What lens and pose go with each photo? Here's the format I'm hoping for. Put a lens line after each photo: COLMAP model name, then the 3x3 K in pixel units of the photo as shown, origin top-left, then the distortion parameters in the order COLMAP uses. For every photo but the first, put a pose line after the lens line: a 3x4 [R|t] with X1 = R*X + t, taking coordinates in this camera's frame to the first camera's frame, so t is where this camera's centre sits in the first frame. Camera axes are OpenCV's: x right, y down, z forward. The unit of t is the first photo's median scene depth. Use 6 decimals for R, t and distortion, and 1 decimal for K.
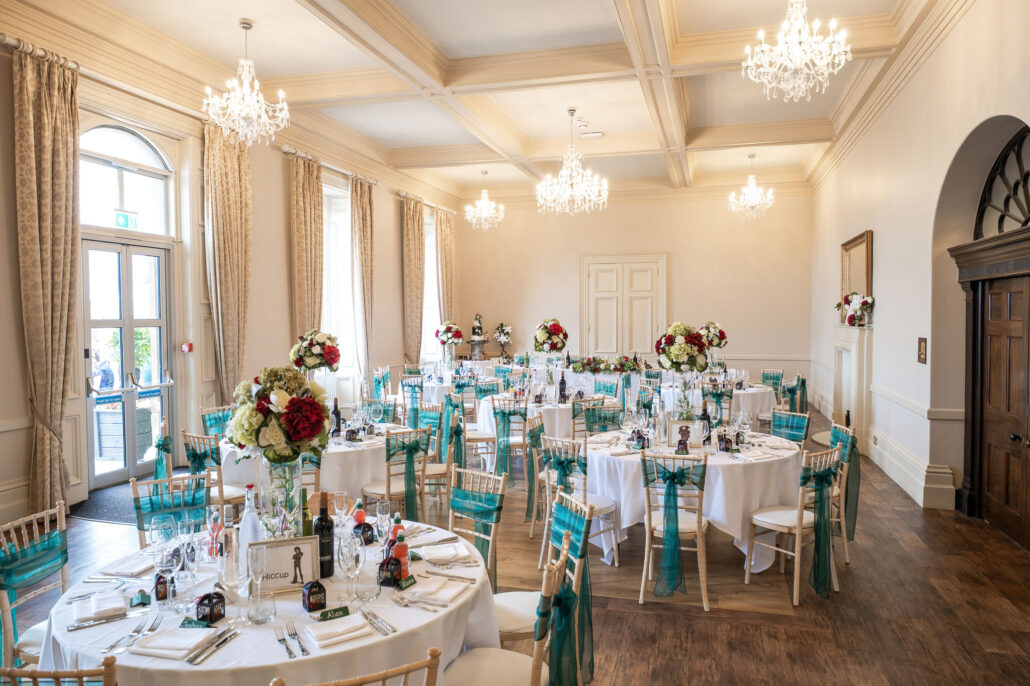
lens RADIAL K [[704.8, 0, 518.8], [0, 704.8, 341.5], [0, 0, 1]] dist [0.019013, -0.013624]
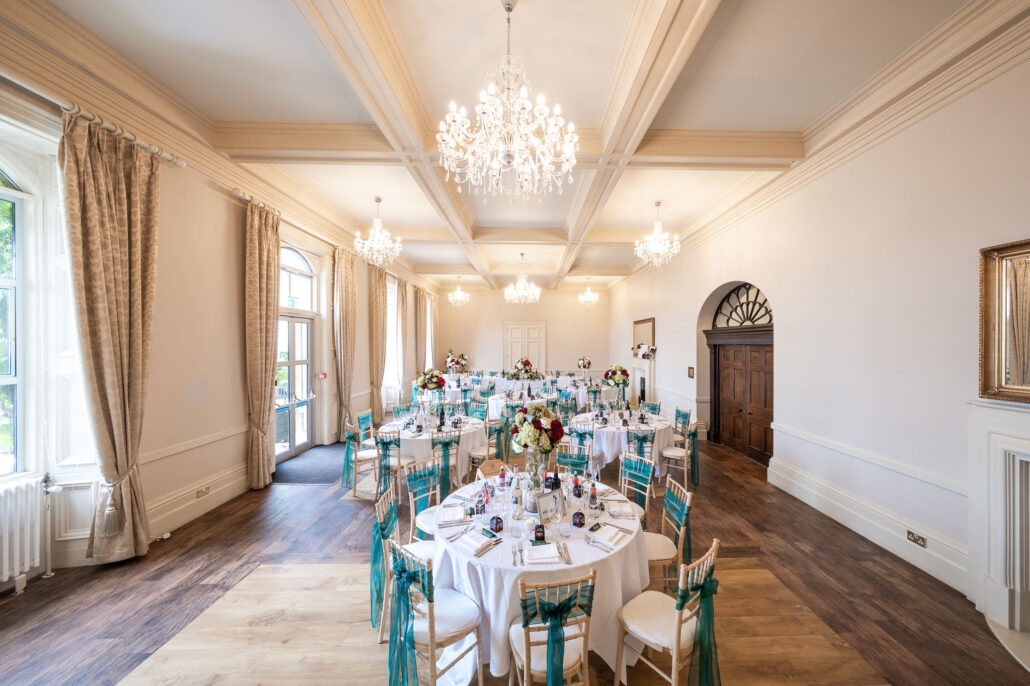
lens RADIAL K [[355.6, 0, 537.2], [0, 355.6, 346.3], [0, 0, 1]] dist [0.011170, -0.000062]
pose [[0.956782, 0.004080, 0.290777, -0.229124], [0.004621, 0.999562, -0.029229, -0.036373], [-0.290769, 0.029310, 0.956344, 0.010491]]
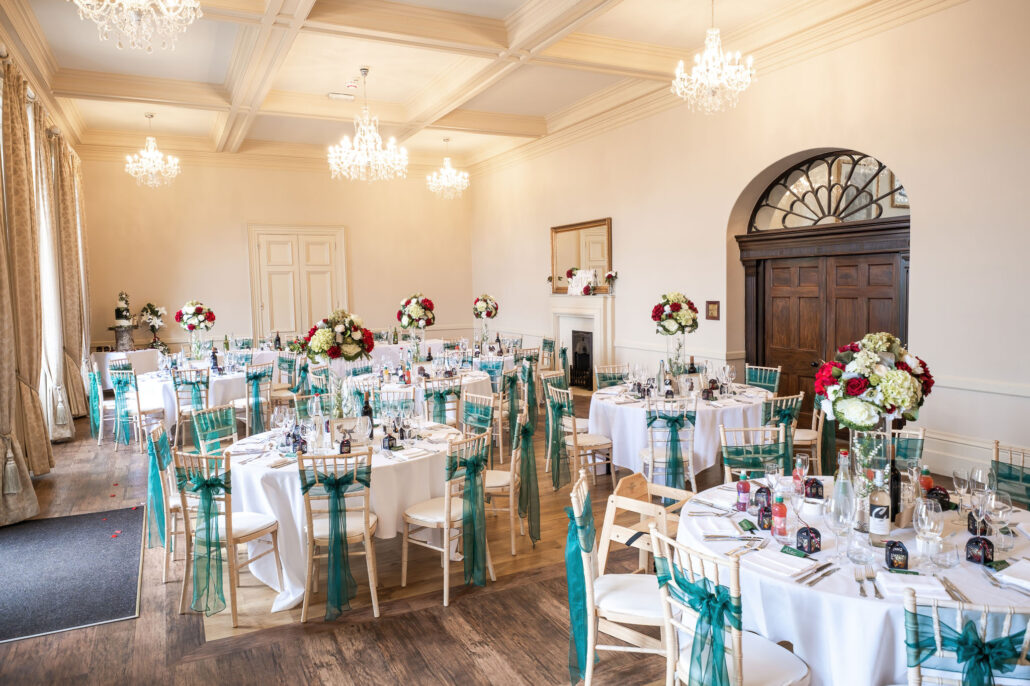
lens RADIAL K [[704.8, 0, 525.2], [0, 704.8, 340.8], [0, 0, 1]] dist [0.019013, -0.013624]
pose [[0.740344, -0.065129, 0.669066, -0.521133], [0.042834, 0.997843, 0.049735, -0.010296], [-0.670862, -0.008162, 0.741537, 0.206637]]
